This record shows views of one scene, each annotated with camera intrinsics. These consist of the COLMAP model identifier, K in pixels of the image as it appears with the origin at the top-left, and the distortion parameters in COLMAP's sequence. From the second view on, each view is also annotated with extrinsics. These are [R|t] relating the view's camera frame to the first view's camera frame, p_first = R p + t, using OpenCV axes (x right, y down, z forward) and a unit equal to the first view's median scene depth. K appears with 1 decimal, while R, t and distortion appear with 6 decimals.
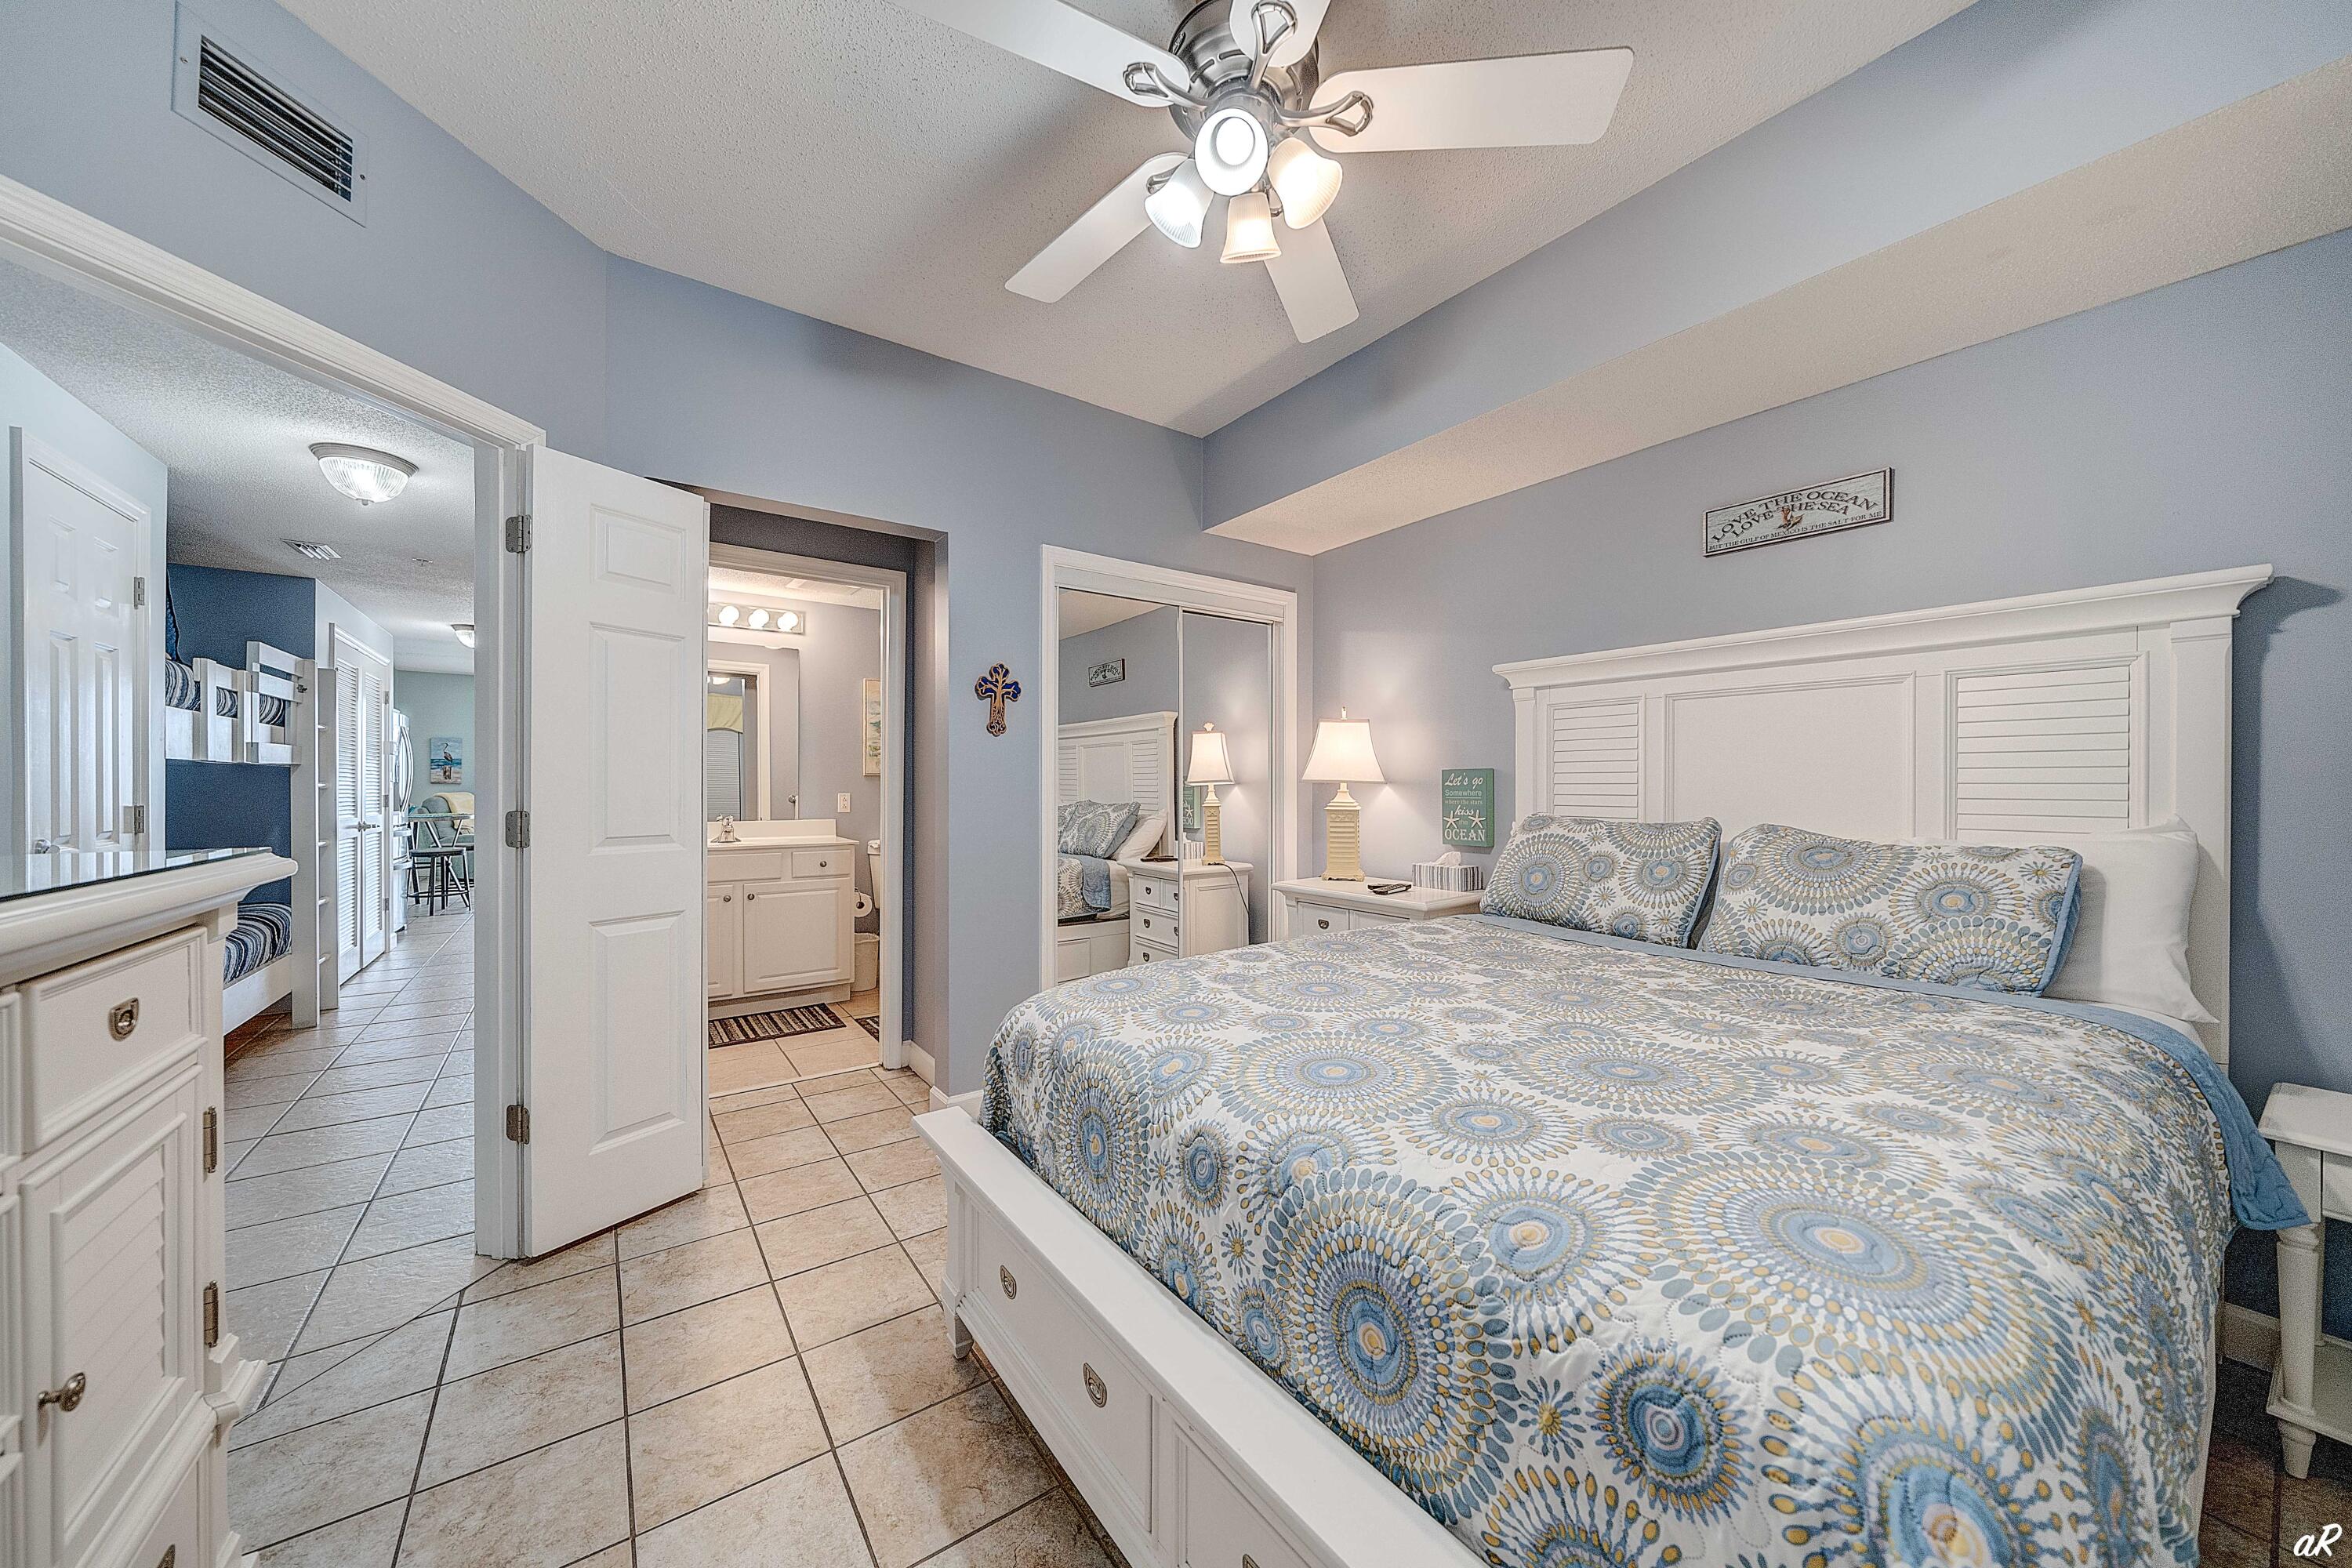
lens RADIAL K [[829.6, 0, 1172.4], [0, 829.6, 780.8], [0, 0, 1]] dist [-0.002467, -0.000064]
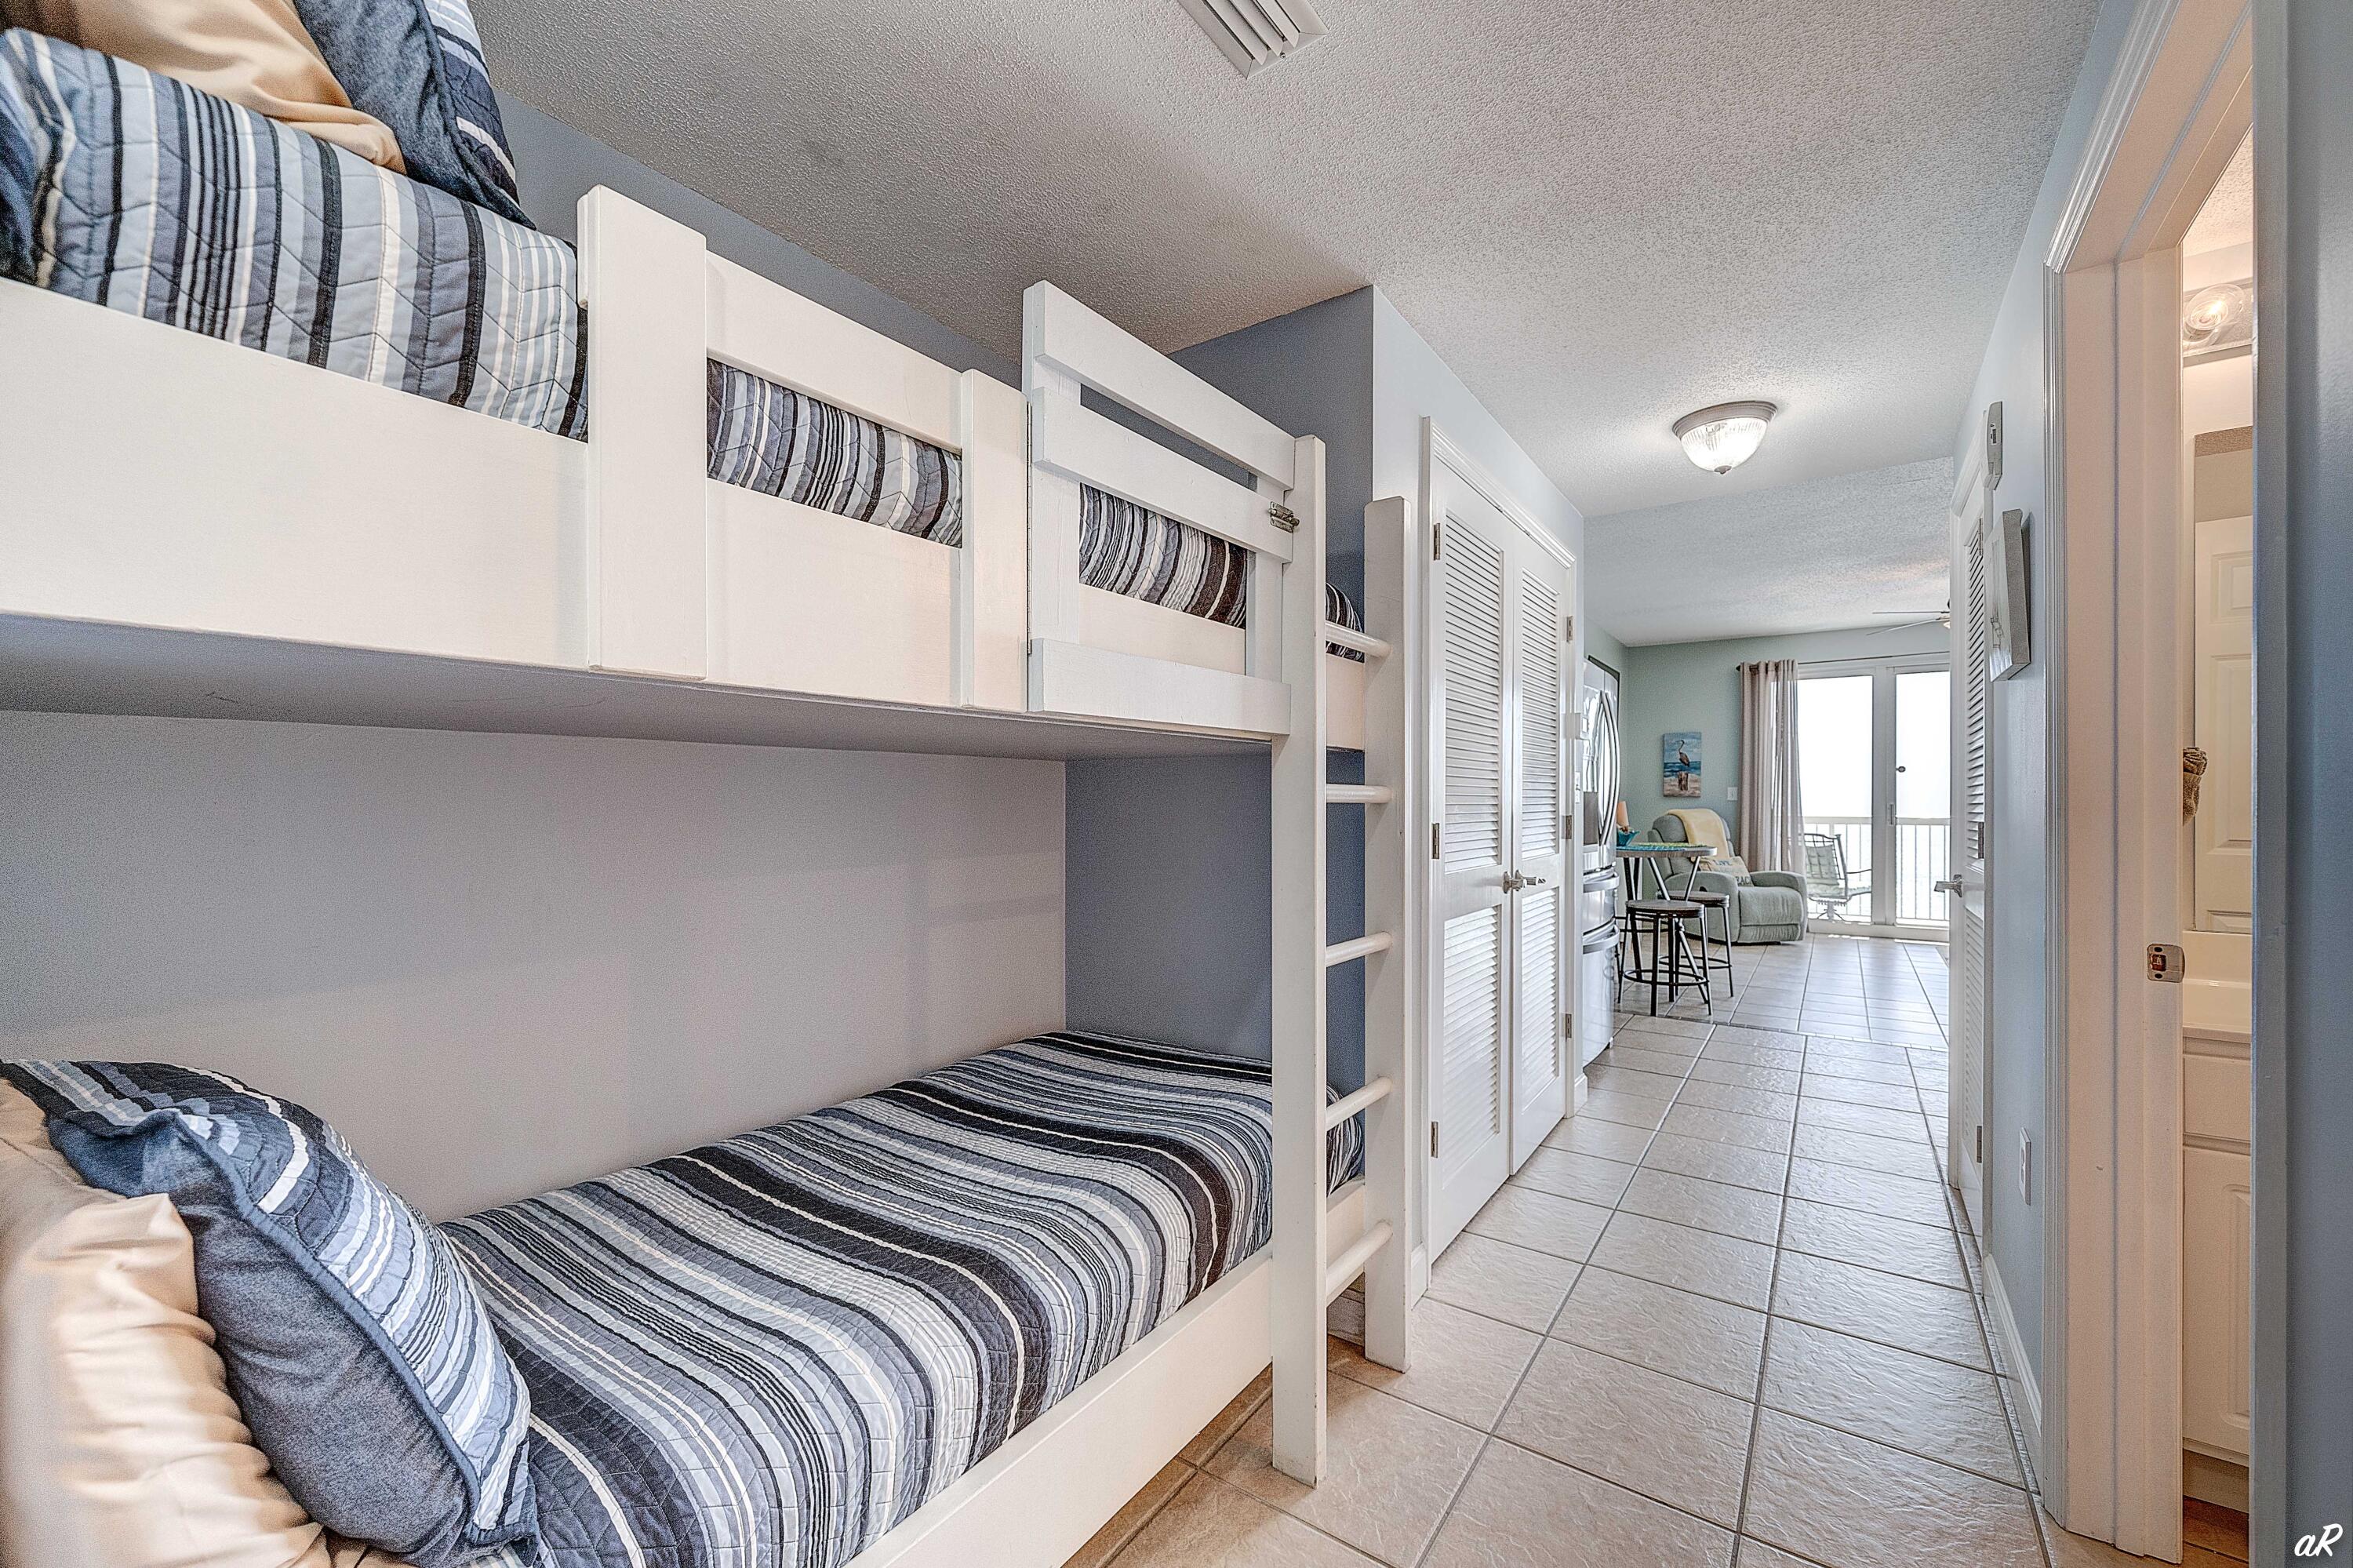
lens RADIAL K [[940.7, 0, 1178.6], [0, 940.7, 789.6], [0, 0, 1]] dist [-0.002171, -0.000241]
pose [[0.342446, -0.005967, -0.939519, -0.464811], [-0.001922, 0.999973, -0.007051, 0.005242], [0.939536, 0.004221, 0.342425, 0.551694]]
